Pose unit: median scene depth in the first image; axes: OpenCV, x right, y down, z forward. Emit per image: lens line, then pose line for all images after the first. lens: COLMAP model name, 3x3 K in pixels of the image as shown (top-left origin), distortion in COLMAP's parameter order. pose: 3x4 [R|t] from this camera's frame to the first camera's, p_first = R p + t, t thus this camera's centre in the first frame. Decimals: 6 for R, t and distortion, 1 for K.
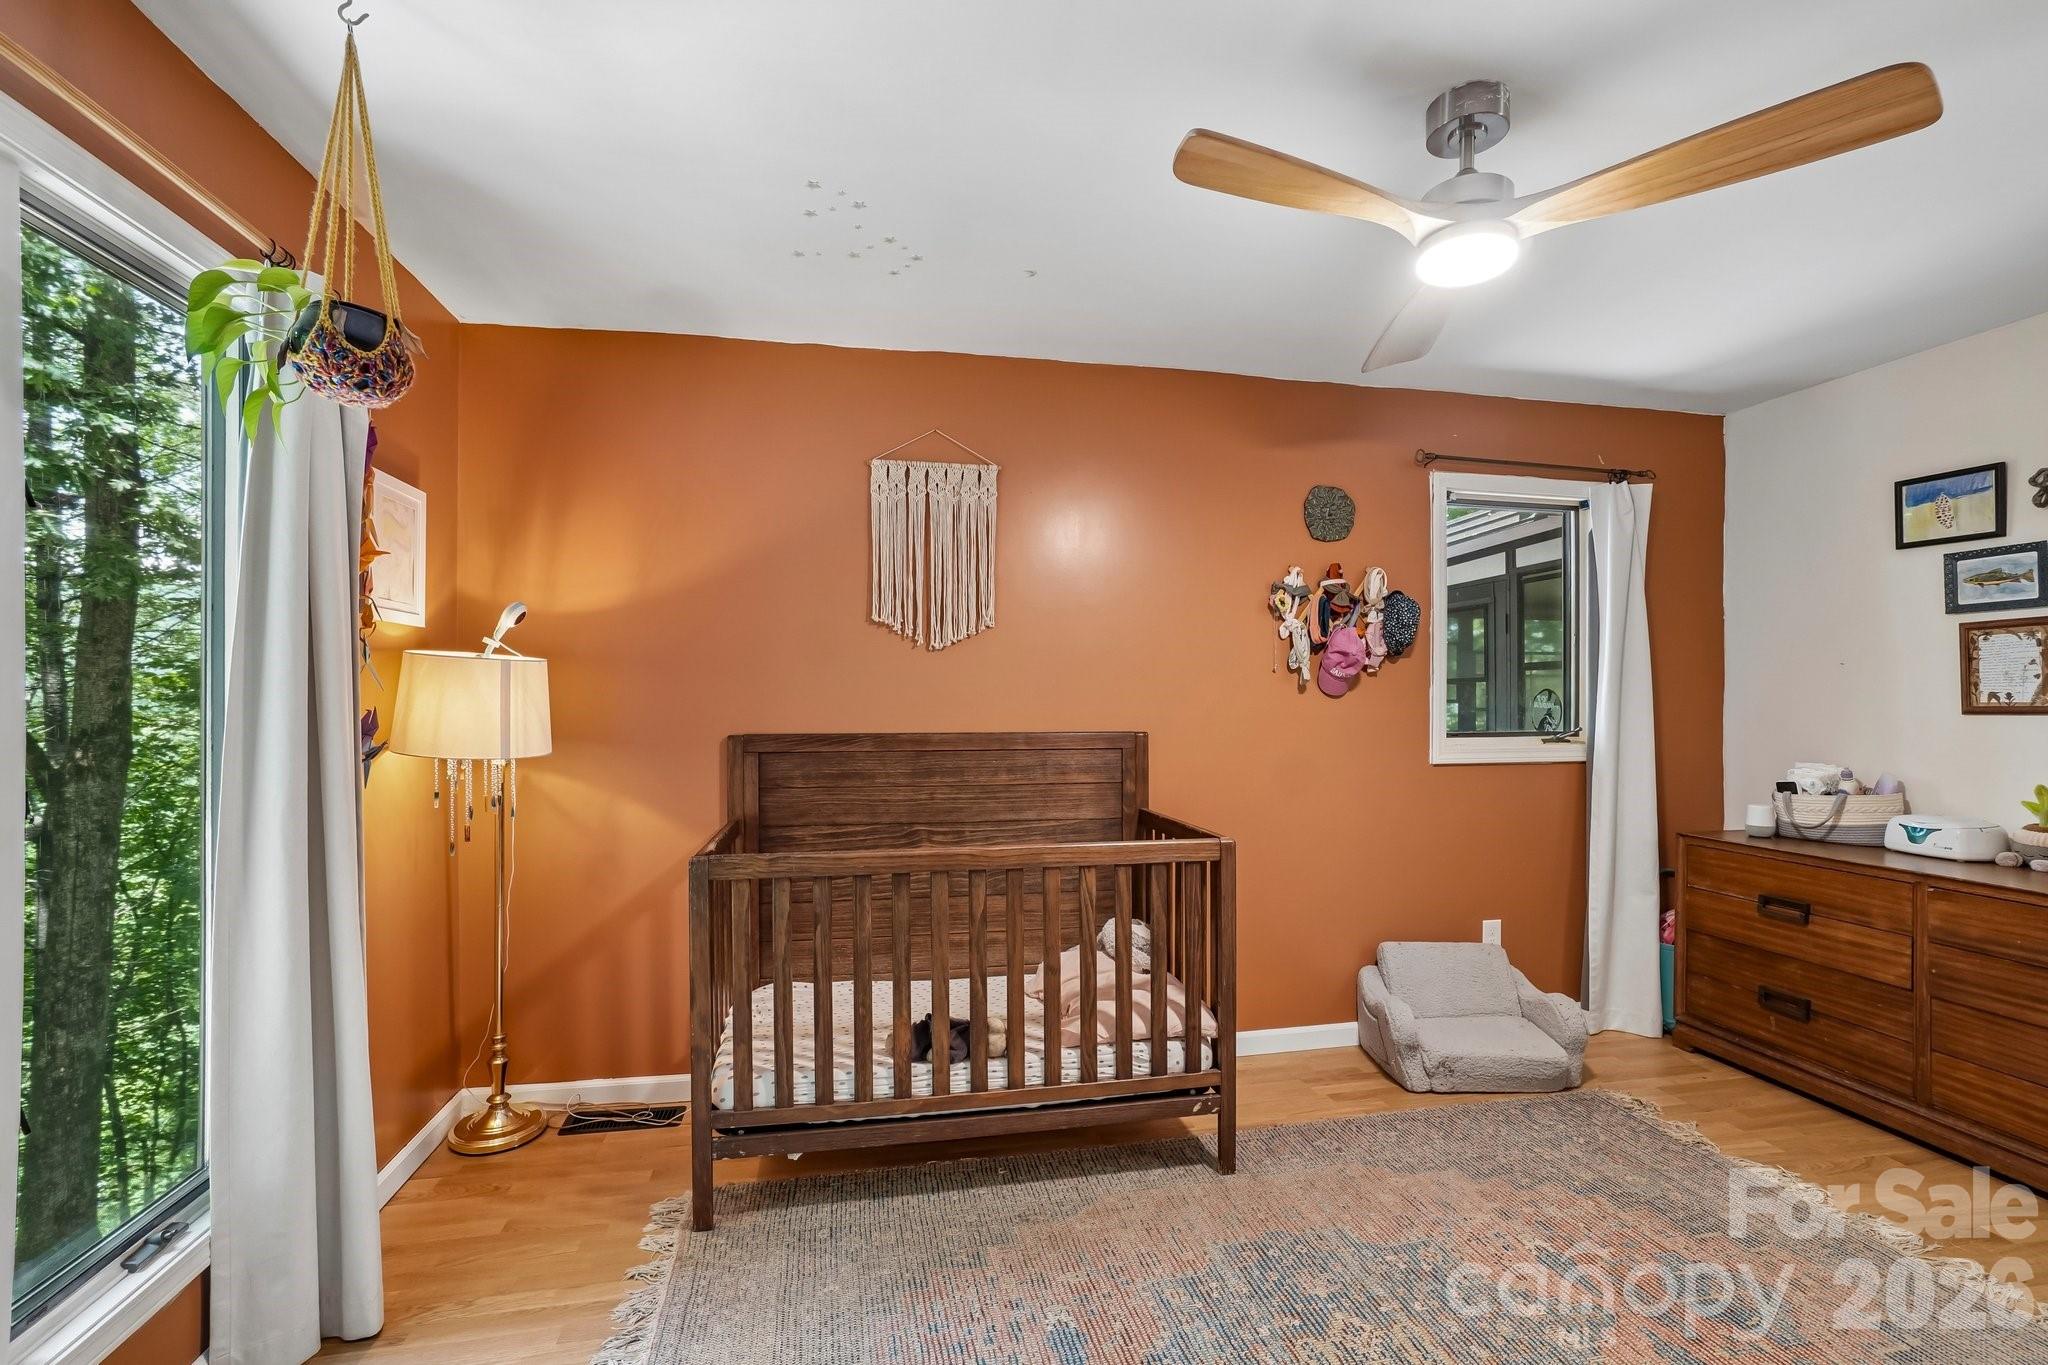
lens RADIAL K [[909.8, 0, 1025.7], [0, 909.8, 692.0], [0, 0, 1]] dist [-0.062602, 0.054327]
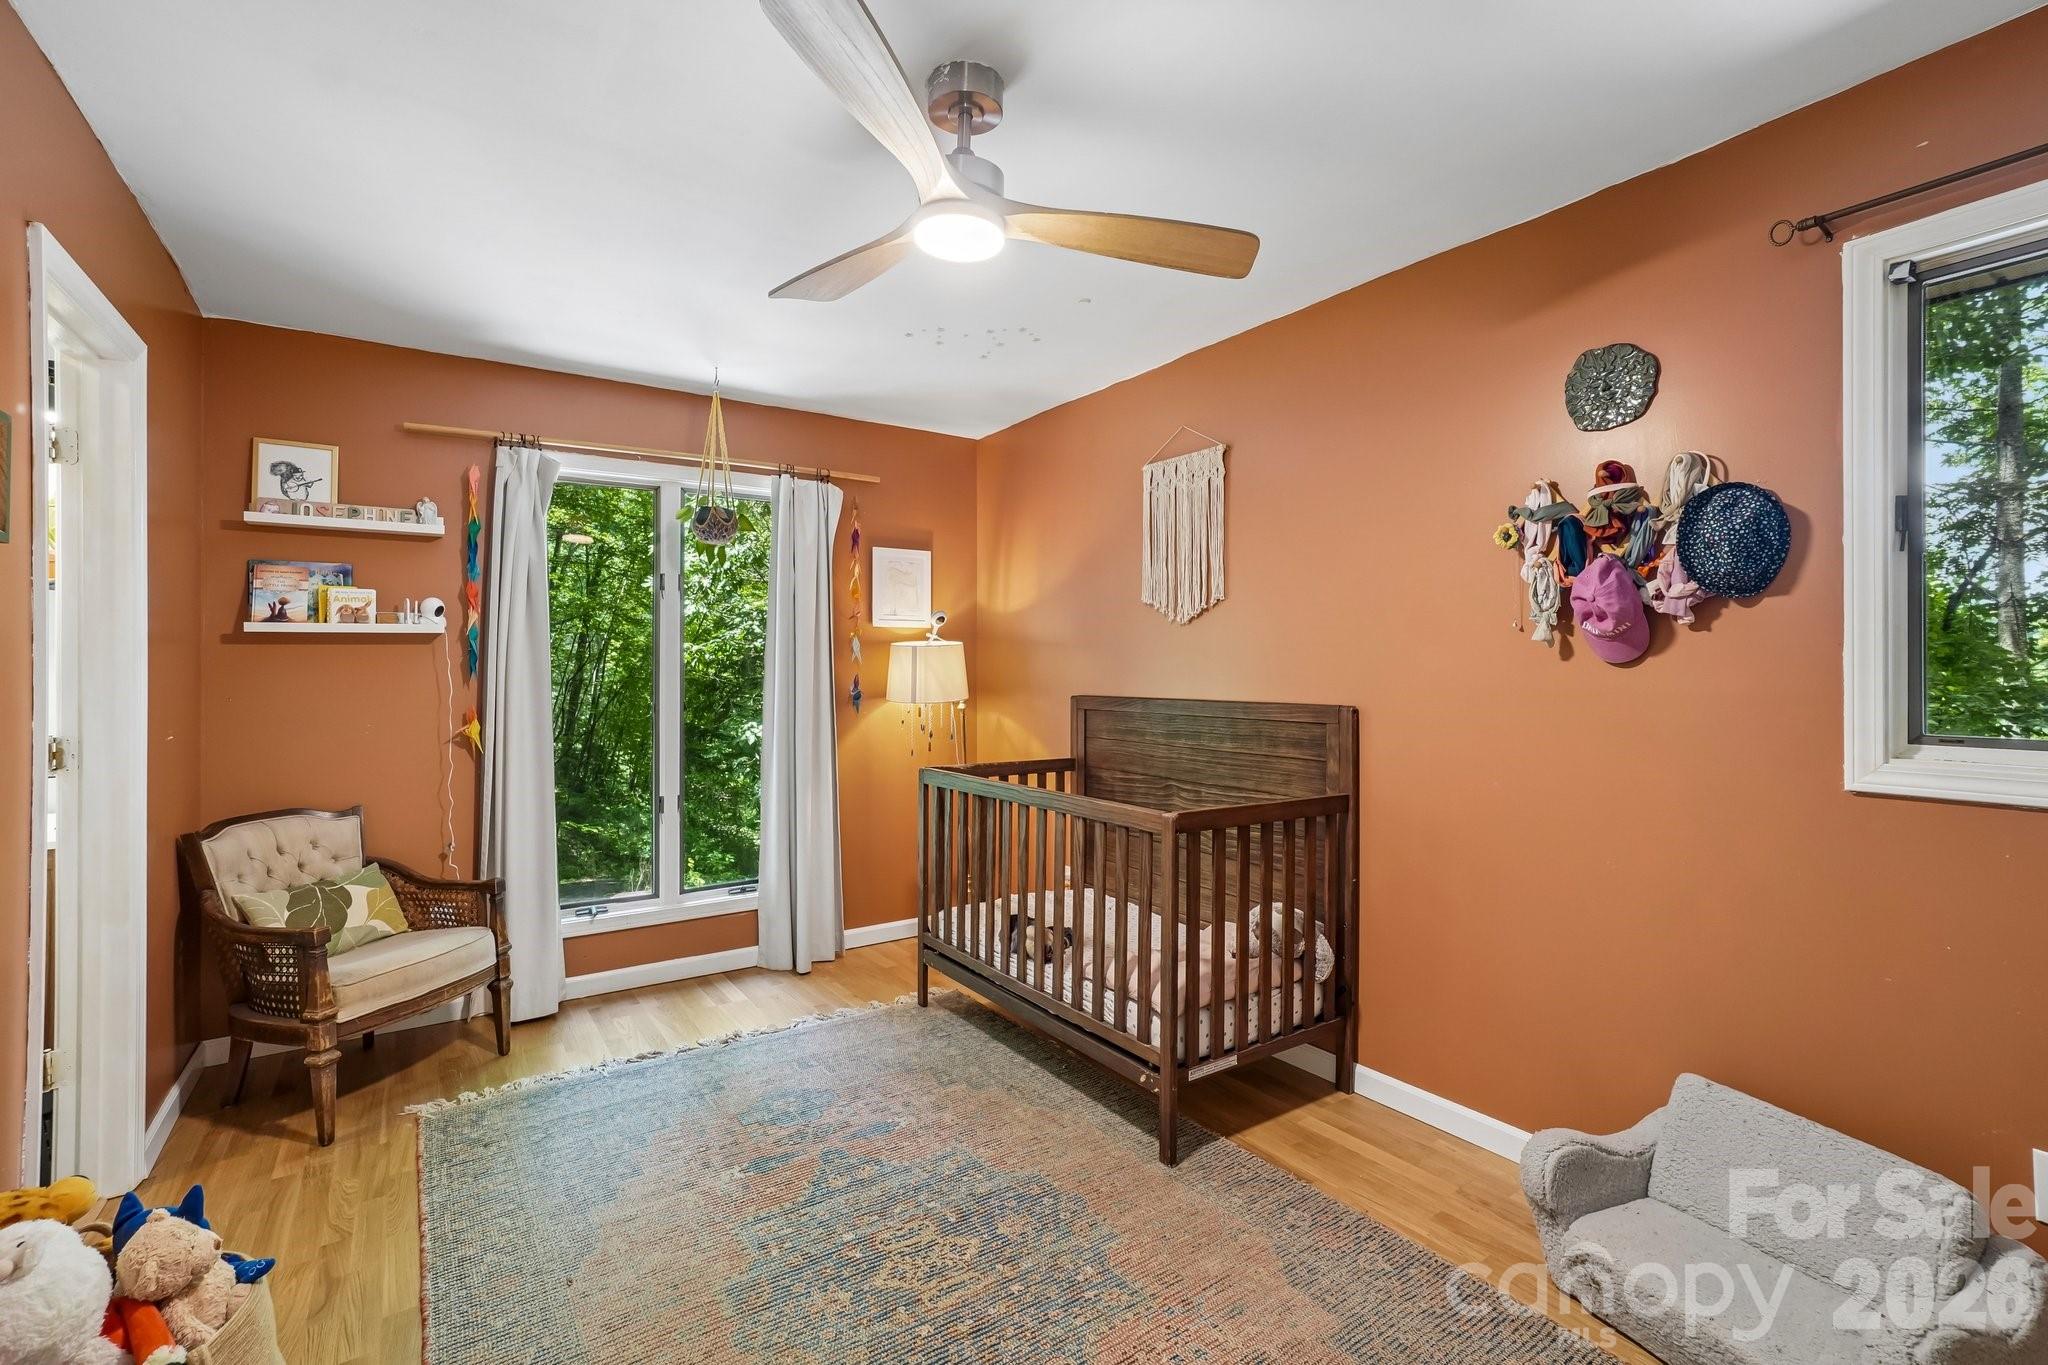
lens RADIAL K [[899.8, 0, 1024.5], [0, 899.8, 665.8], [0, 0, 1]] dist [-0.040290, 0.023264]
pose [[0.400933, -0.003401, -0.916101, 0.843681], [0.001469, 0.999994, -0.003069, 0.007390], [0.916106, -0.000115, 0.400936, 0.391561]]
